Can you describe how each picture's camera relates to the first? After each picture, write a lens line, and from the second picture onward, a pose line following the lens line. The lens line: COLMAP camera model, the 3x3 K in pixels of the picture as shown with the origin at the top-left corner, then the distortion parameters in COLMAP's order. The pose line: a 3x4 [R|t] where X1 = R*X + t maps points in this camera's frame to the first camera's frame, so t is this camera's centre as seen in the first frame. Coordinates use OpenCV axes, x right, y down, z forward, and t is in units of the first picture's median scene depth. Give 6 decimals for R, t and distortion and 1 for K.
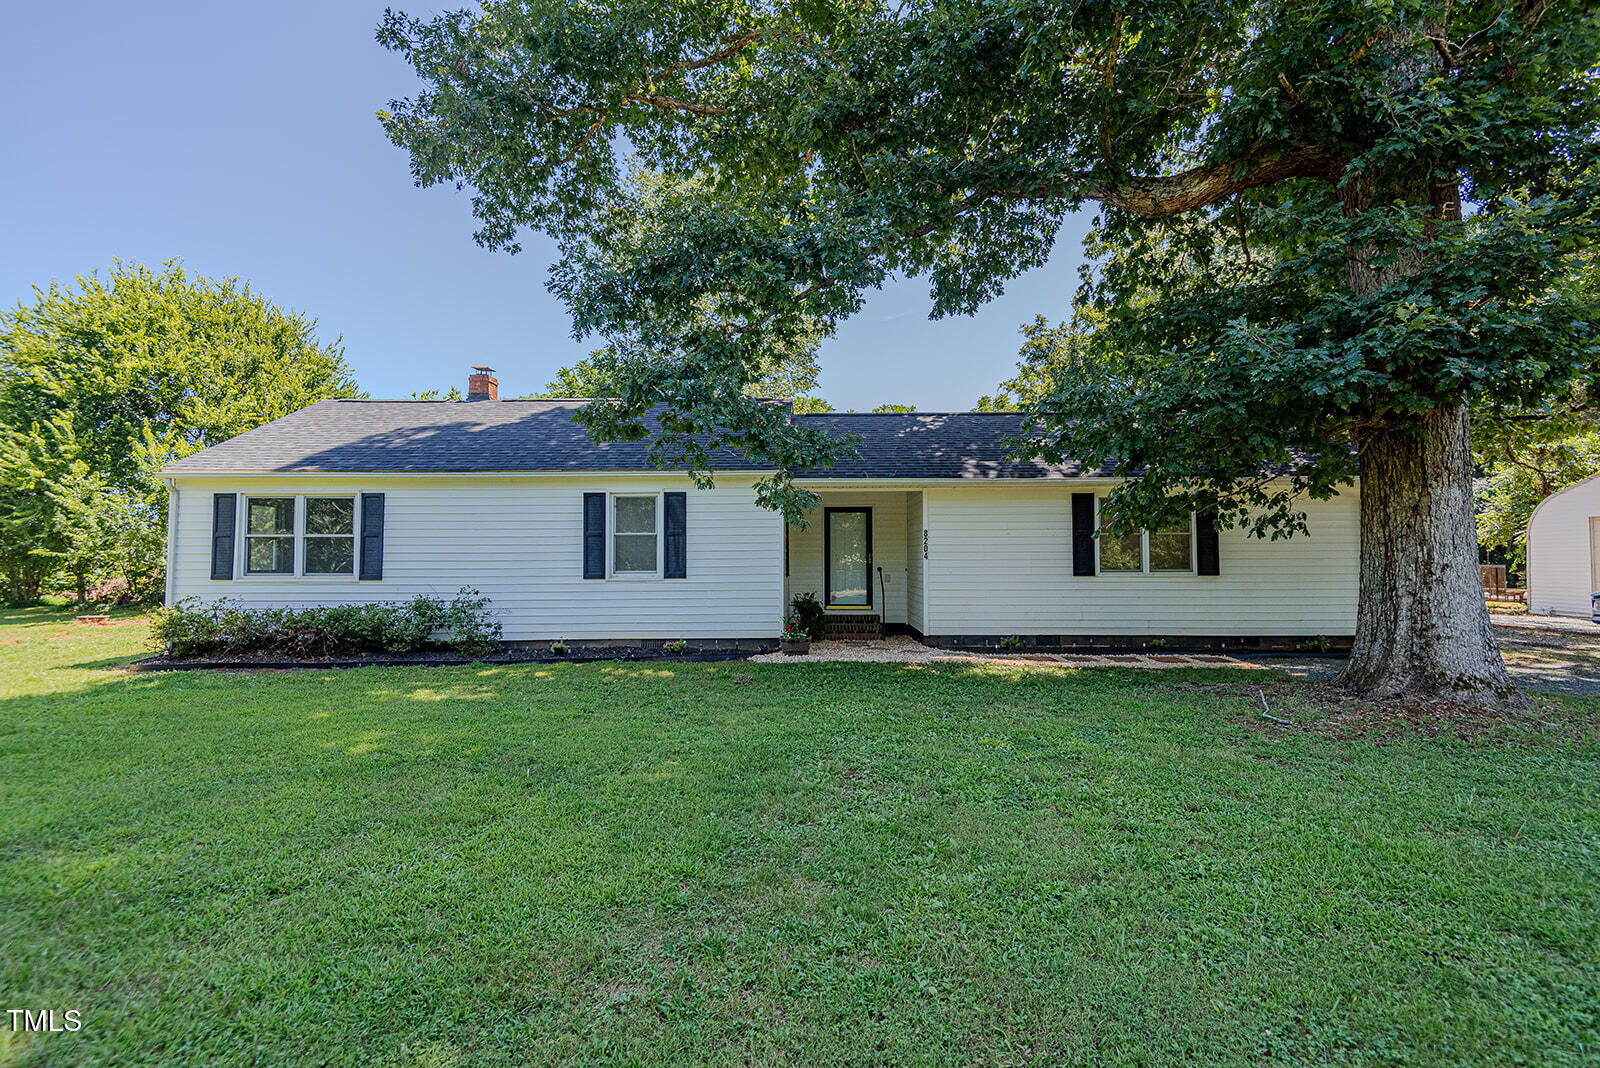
lens RADIAL K [[748.1, 0, 802.6], [0, 748.1, 528.0], [0, 0, 1]] dist [0.034498, -0.018039]
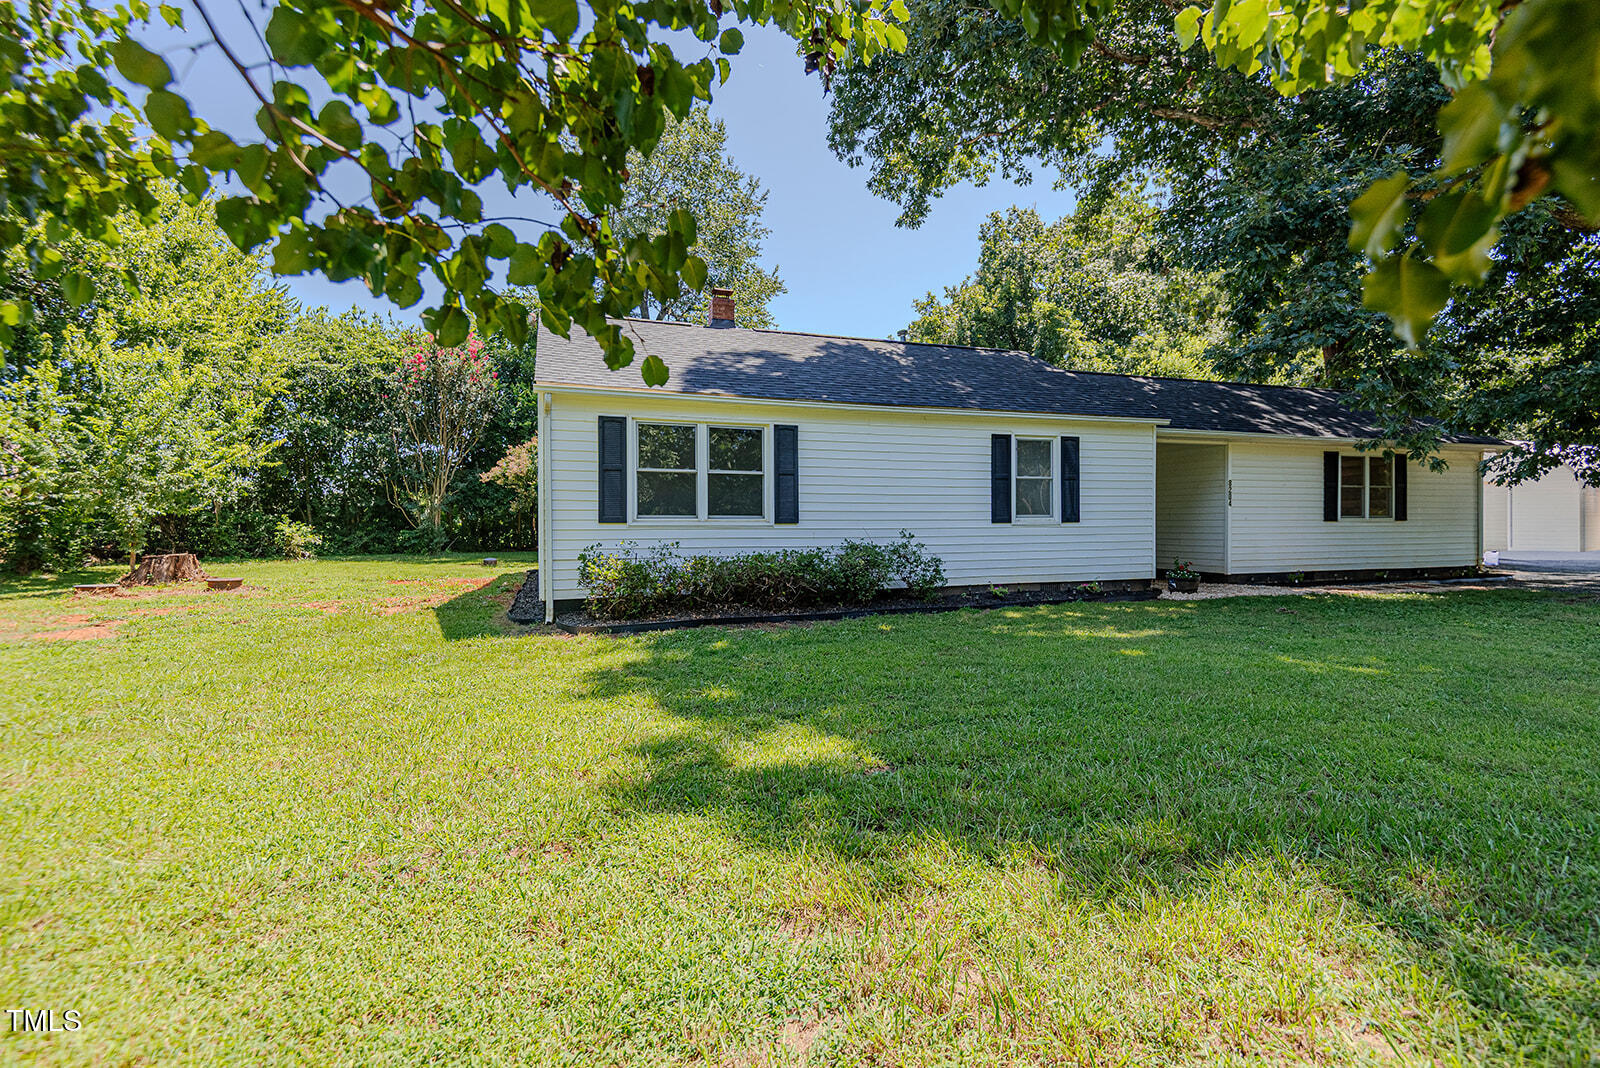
lens RADIAL K [[748.1, 0, 802.6], [0, 748.1, 528.0], [0, 0, 1]] dist [0.034498, -0.018039]
pose [[0.937188, -0.001903, 0.348820, -0.790815], [-0.029076, 0.996079, 0.083553, 0.000064], [-0.347611, -0.088447, 0.933458, 0.158585]]
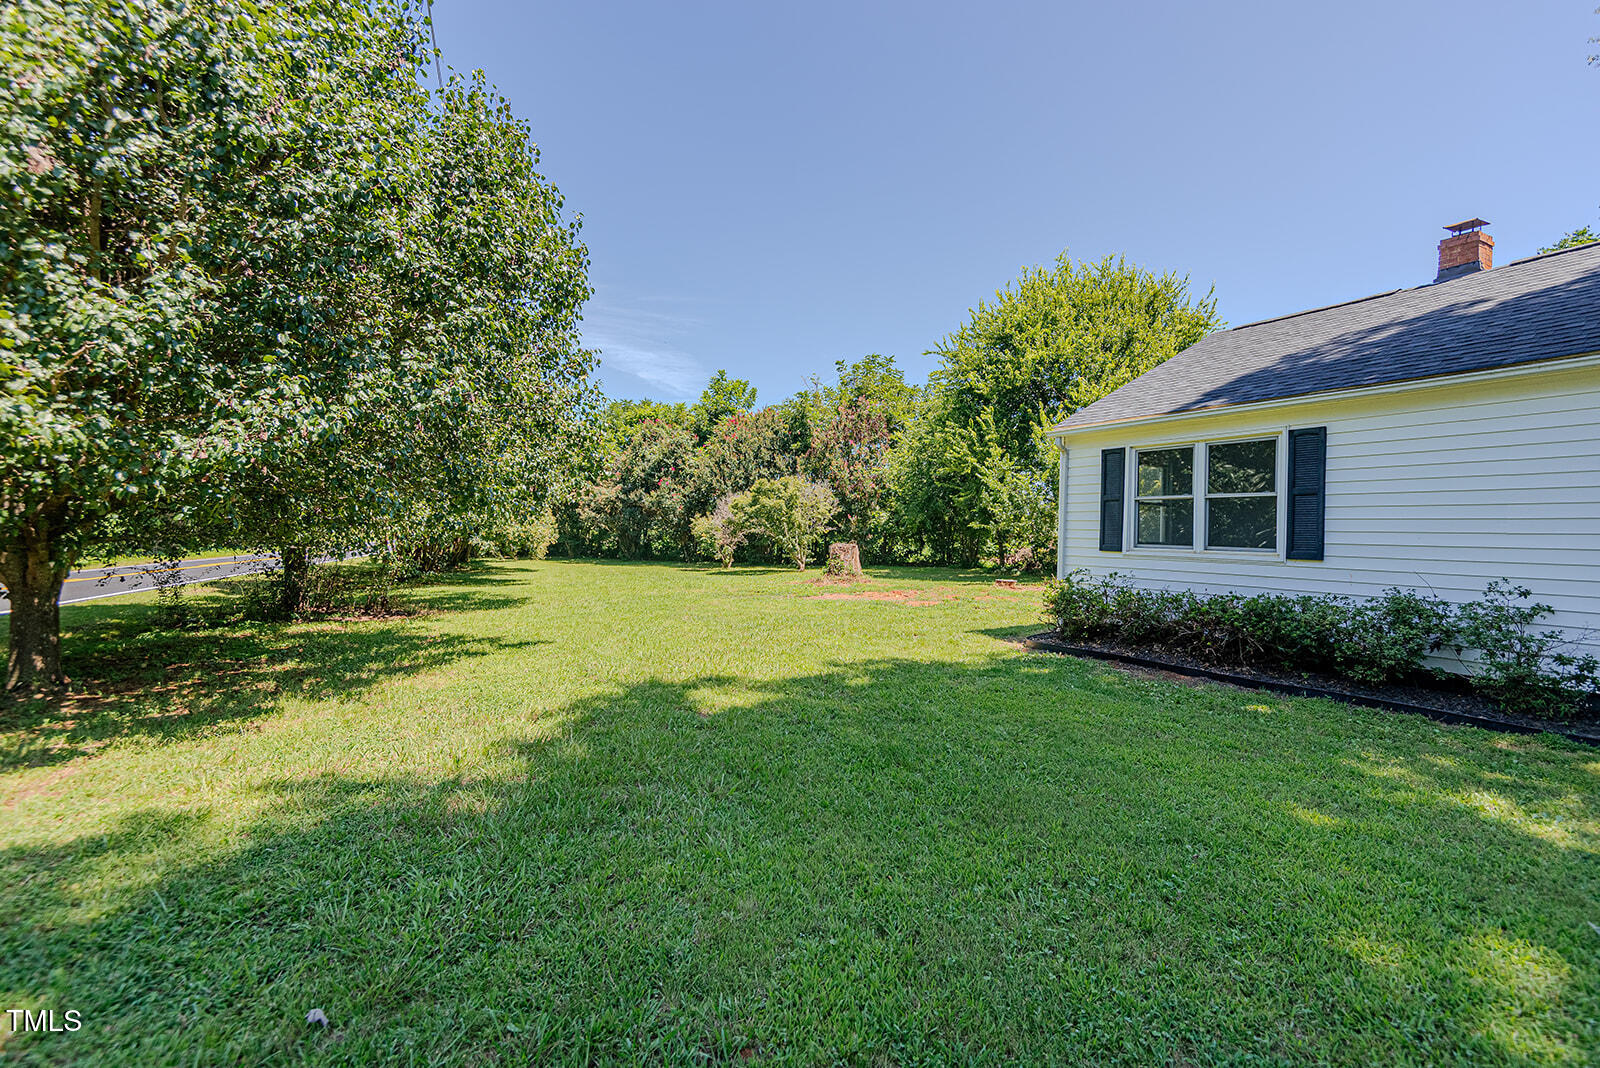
lens RADIAL K [[748.1, 0, 802.6], [0, 748.1, 528.0], [0, 0, 1]] dist [0.034498, -0.018039]
pose [[0.519059, 0.009863, -0.854682, -0.213639], [0.012646, 0.999735, 0.019217, 0.020785], [0.854645, -0.020783, 0.518797, 0.255851]]
